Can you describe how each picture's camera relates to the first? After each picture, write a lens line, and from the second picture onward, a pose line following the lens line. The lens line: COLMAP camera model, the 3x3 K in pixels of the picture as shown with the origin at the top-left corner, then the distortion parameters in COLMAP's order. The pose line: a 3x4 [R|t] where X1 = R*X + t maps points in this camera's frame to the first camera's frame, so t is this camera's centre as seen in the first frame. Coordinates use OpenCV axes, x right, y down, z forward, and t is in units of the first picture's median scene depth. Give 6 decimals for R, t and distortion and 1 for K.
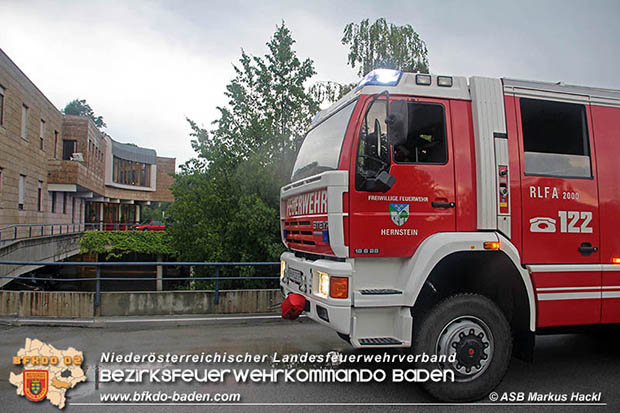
lens RADIAL K [[519.0, 0, 310.0], [0, 519.0, 206.5], [0, 0, 1]] dist [-0.072614, 0.001492]
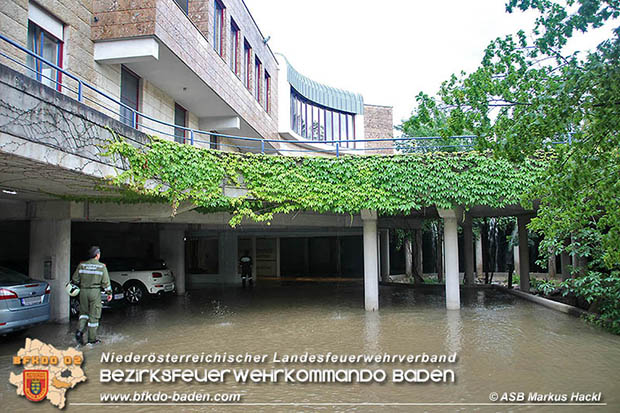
lens RADIAL K [[519.0, 0, 310.0], [0, 519.0, 206.5], [0, 0, 1]] dist [-0.072614, 0.001492]
pose [[0.916621, -0.054652, -0.396004, -0.184291], [0.035918, 0.997863, -0.054574, 0.108904], [0.398140, 0.035800, 0.916626, 0.648364]]
